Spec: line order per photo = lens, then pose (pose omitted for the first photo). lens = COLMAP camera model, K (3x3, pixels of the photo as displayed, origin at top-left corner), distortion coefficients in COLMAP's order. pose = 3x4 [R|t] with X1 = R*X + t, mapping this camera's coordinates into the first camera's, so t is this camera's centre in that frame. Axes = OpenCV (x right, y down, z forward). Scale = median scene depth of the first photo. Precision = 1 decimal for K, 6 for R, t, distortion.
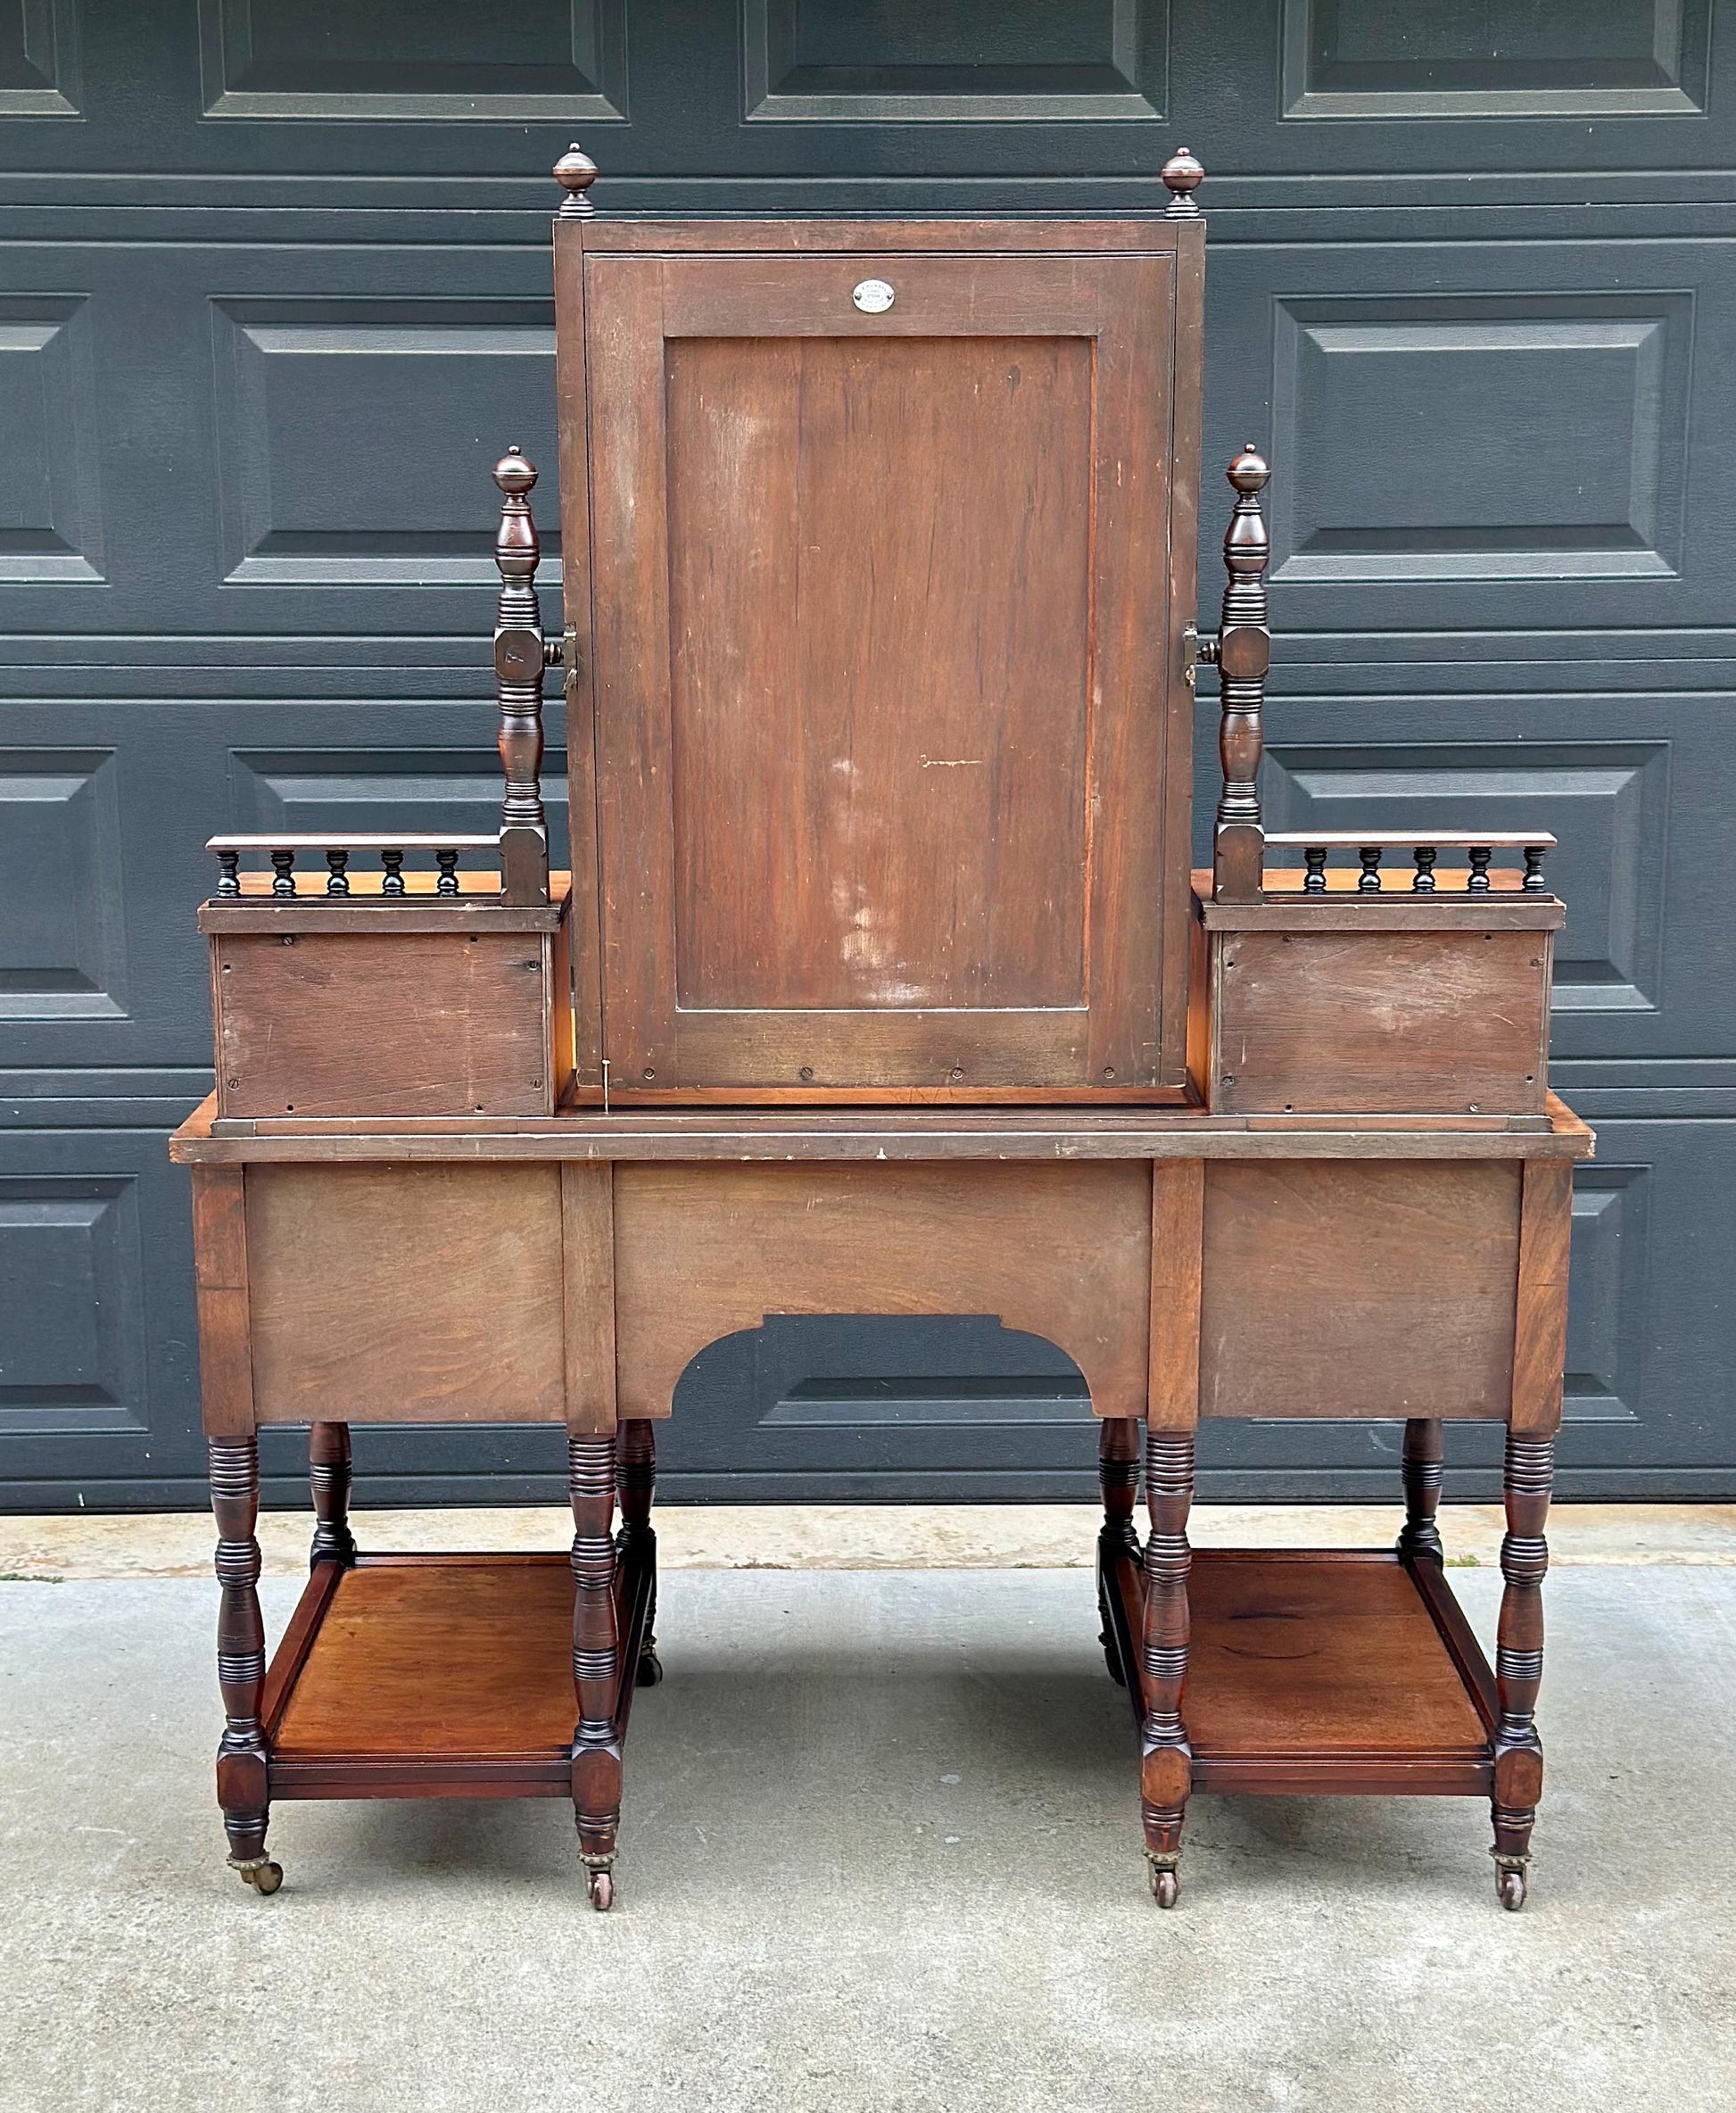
lens RADIAL K [[3422.0, 0, 863.9], [0, 3422.0, 1114.2], [0, 0, 1]] dist [0.164852, -0.233988]
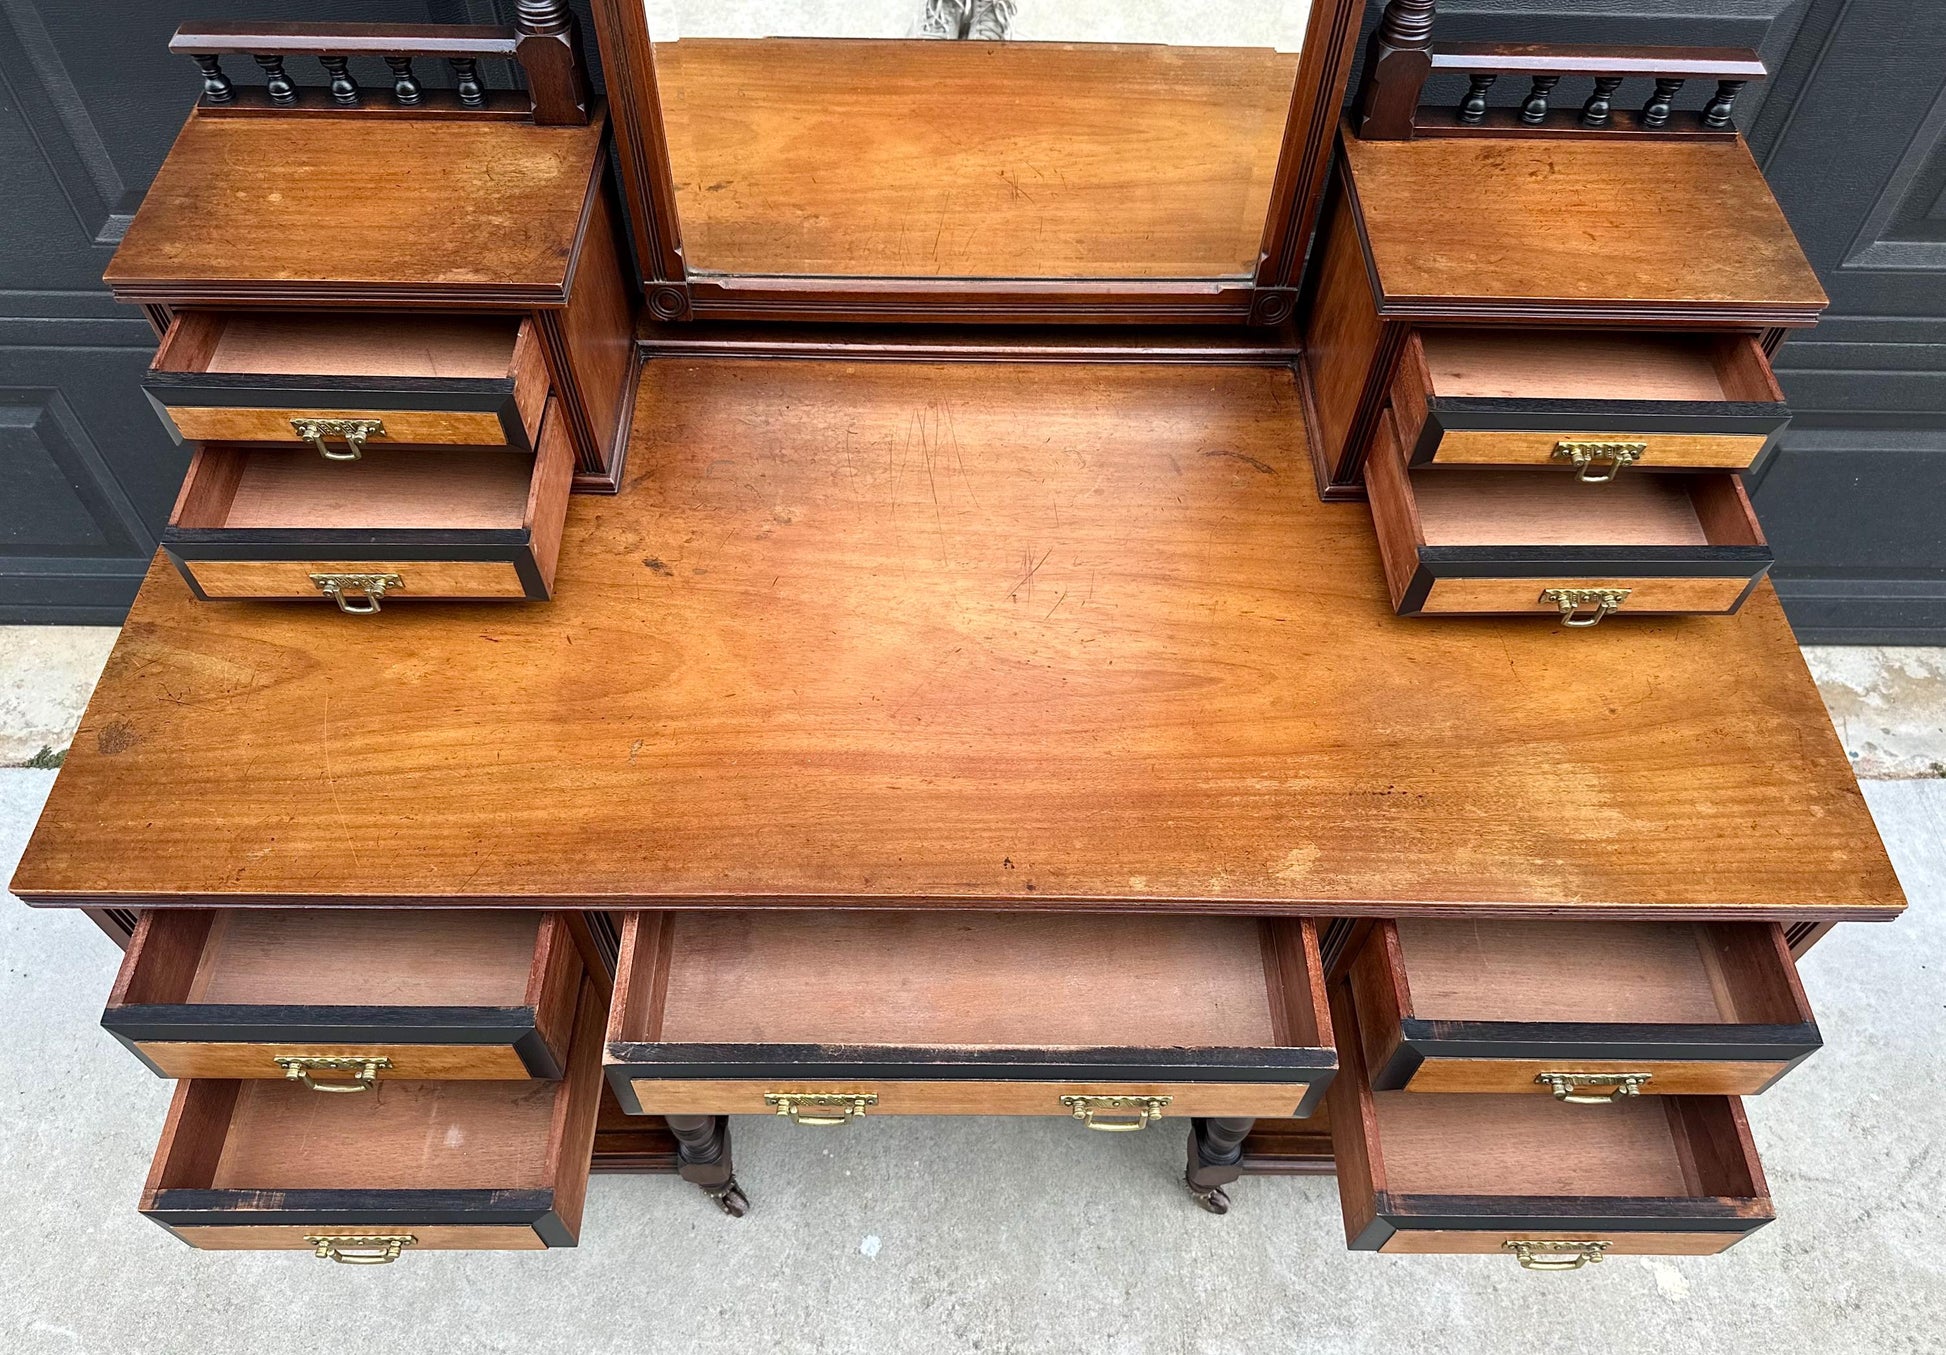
lens RADIAL K [[1429.5, 0, 969.0], [0, 1429.5, 733.3], [0, 0, 1]] dist [0.101385, -0.175838]
pose [[0.999666, 0.024494, 0.008243, 0.041266], [-0.023717, 0.742806, 0.669087, -0.190639], [0.010265, -0.669059, 0.743139, 0.667954]]
